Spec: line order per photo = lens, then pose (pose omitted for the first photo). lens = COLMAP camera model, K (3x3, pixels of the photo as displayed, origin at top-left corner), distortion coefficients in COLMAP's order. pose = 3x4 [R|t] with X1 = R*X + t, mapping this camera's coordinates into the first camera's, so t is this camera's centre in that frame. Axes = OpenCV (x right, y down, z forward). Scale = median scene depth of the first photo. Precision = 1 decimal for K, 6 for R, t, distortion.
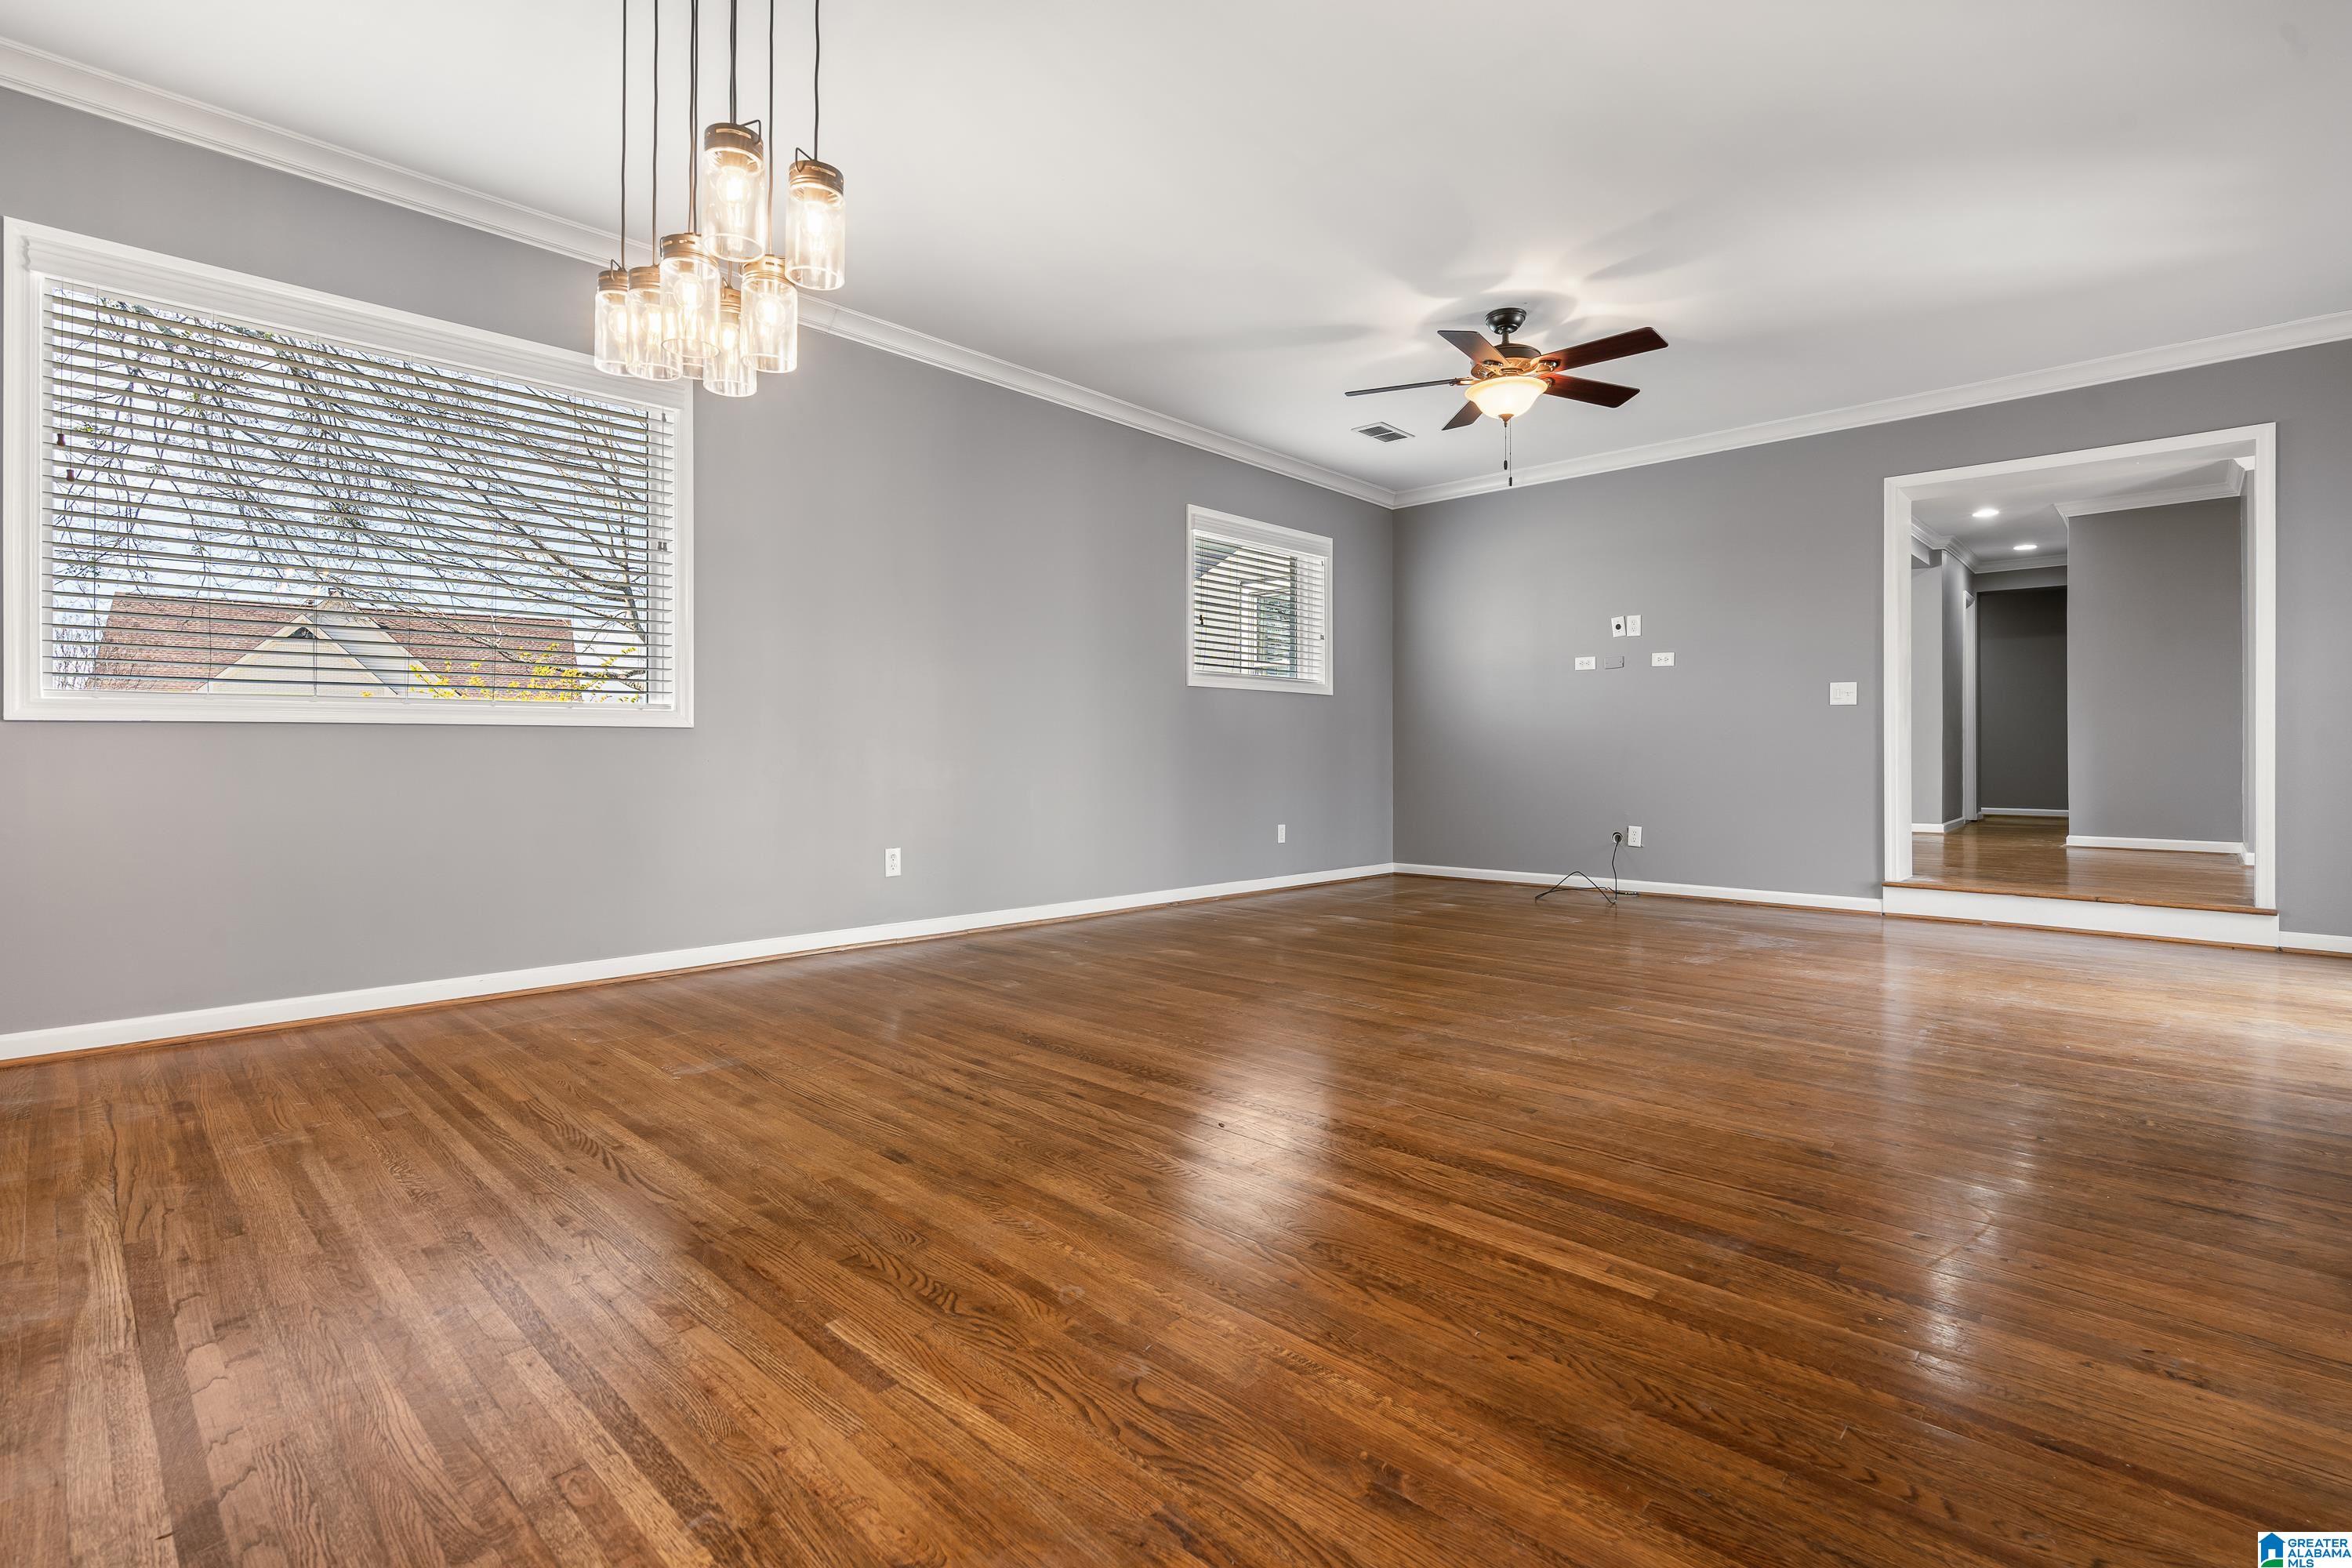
lens RADIAL K [[1081.3, 0, 1157.8], [0, 1081.3, 748.3], [0, 0, 1]] dist [-0.008140, 0.004339]
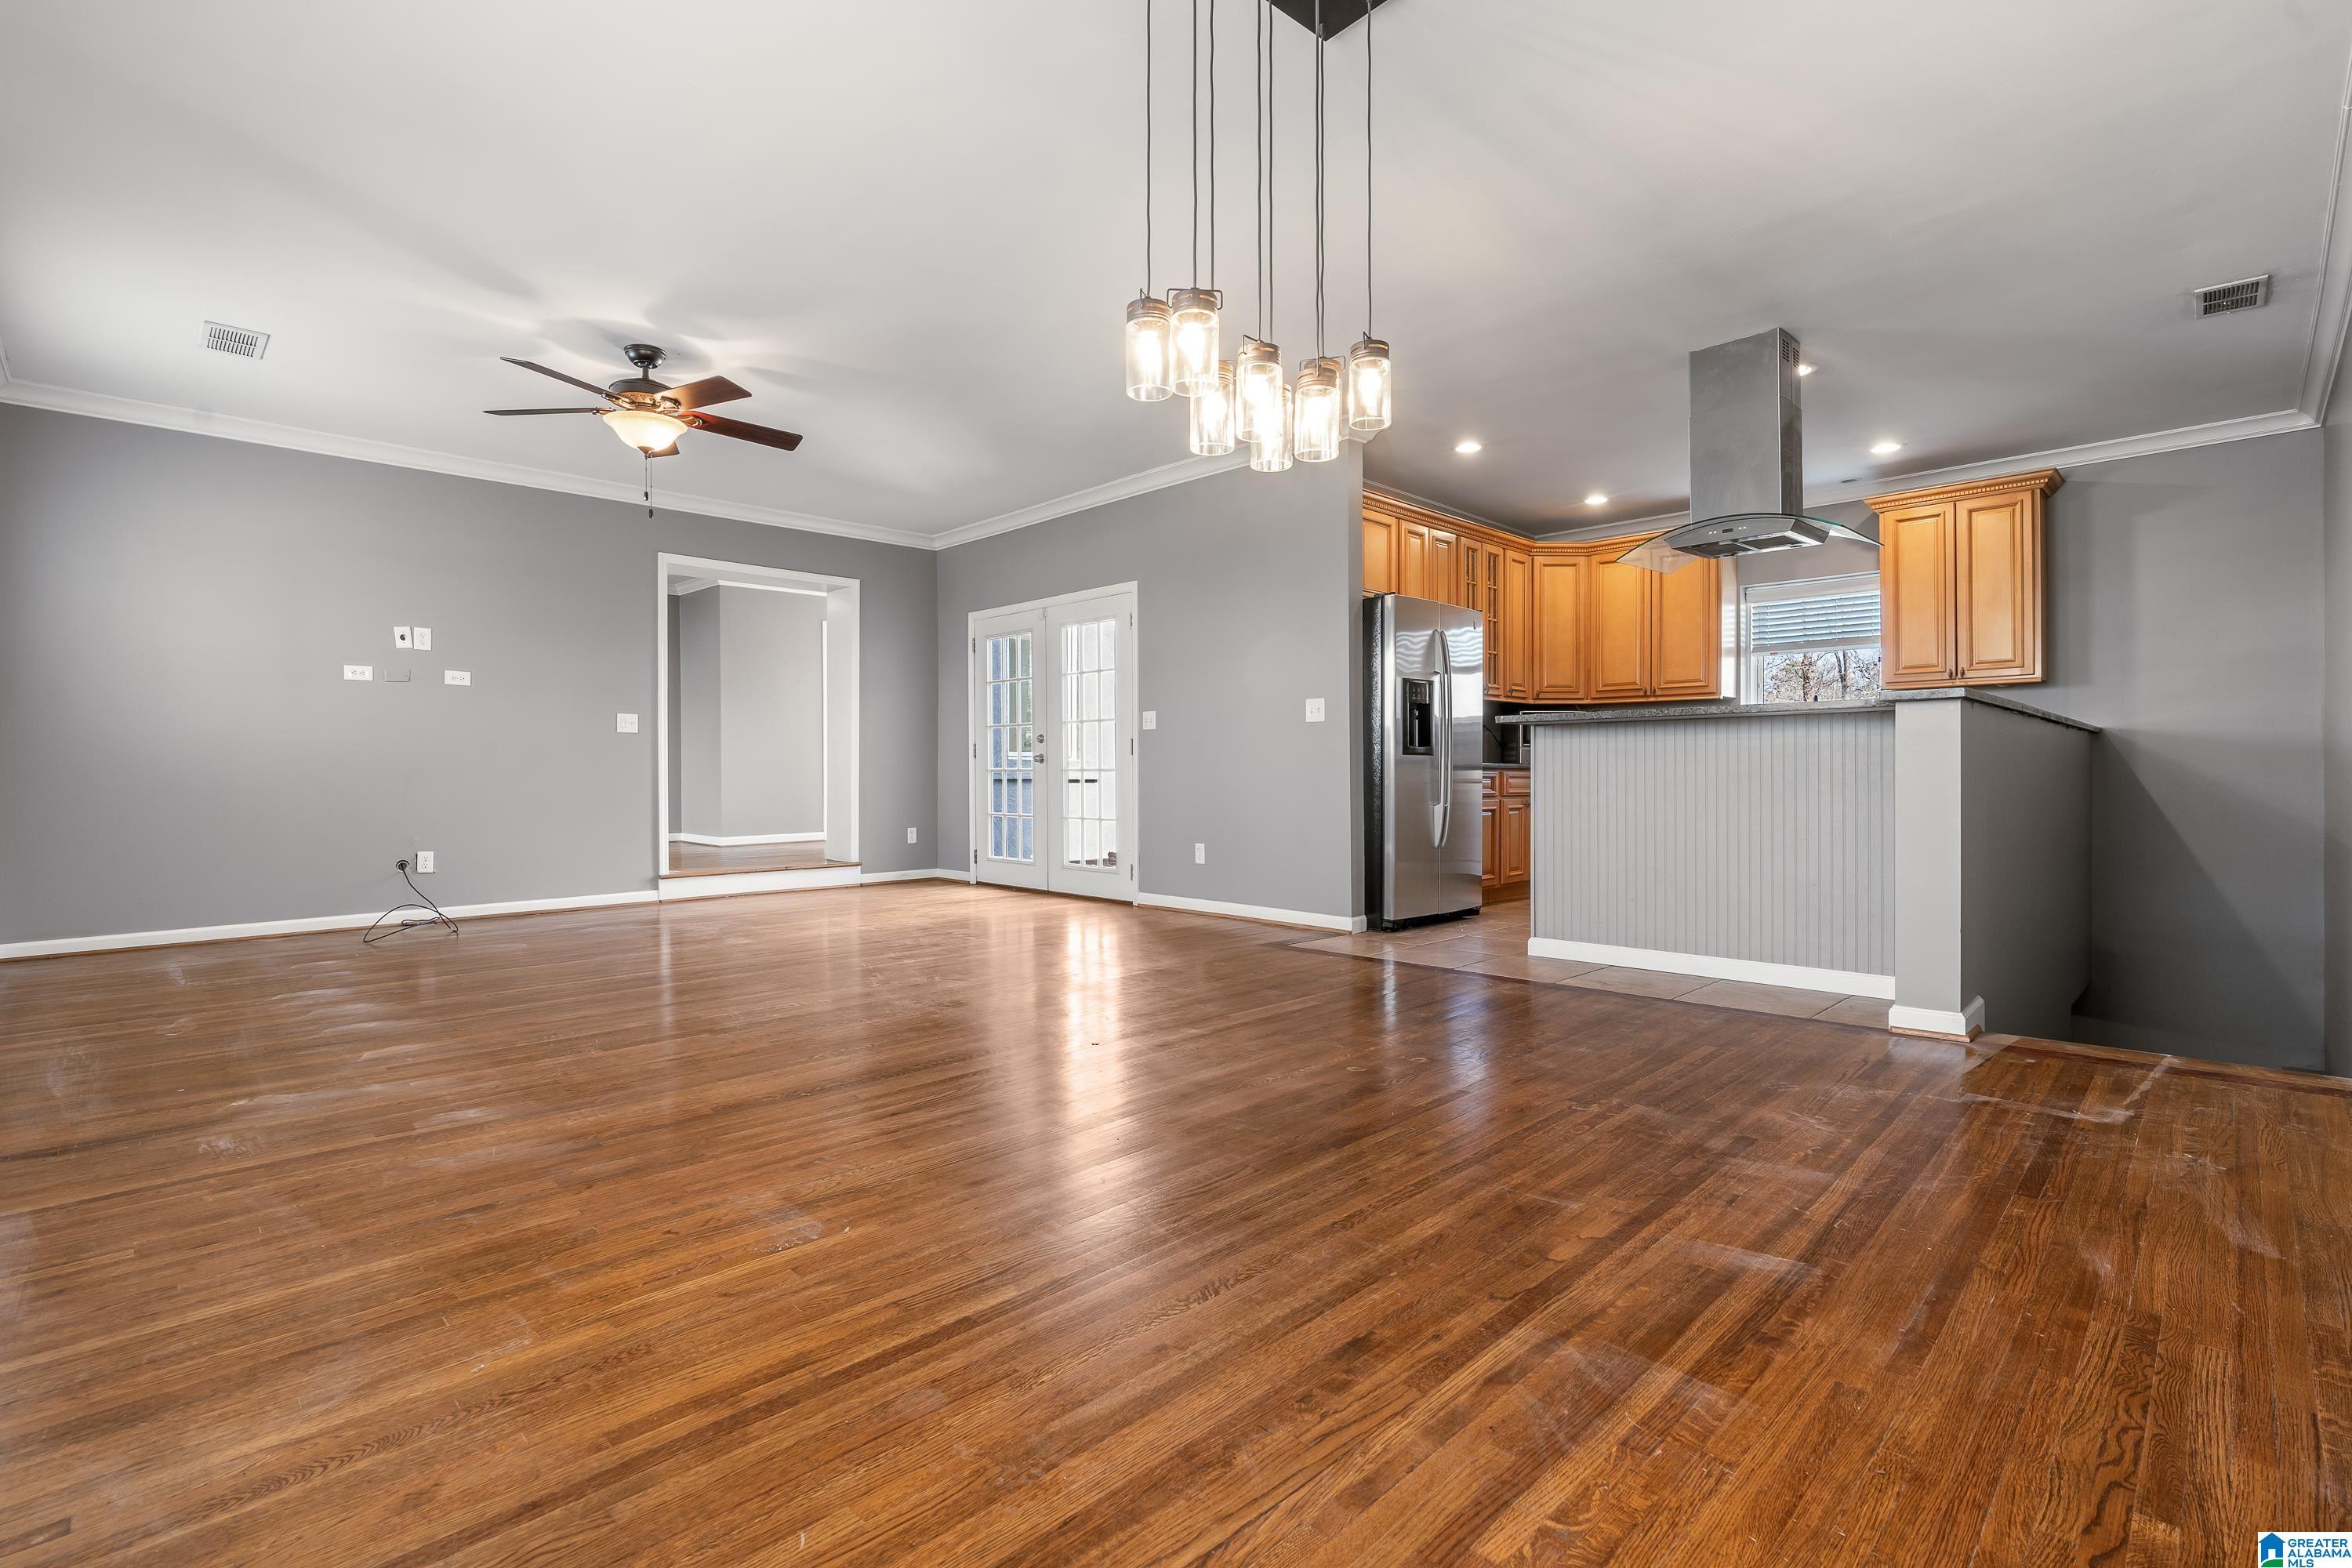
lens RADIAL K [[1081.3, 0, 1178.5], [0, 1081.3, 777.6], [0, 0, 1]] dist [-0.008140, 0.004339]
pose [[0.021816, -0.009191, 0.999720, -0.665831], [0.001848, 0.999956, 0.009153, -0.000089], [-0.999760, 0.001648, 0.021832, 0.441003]]
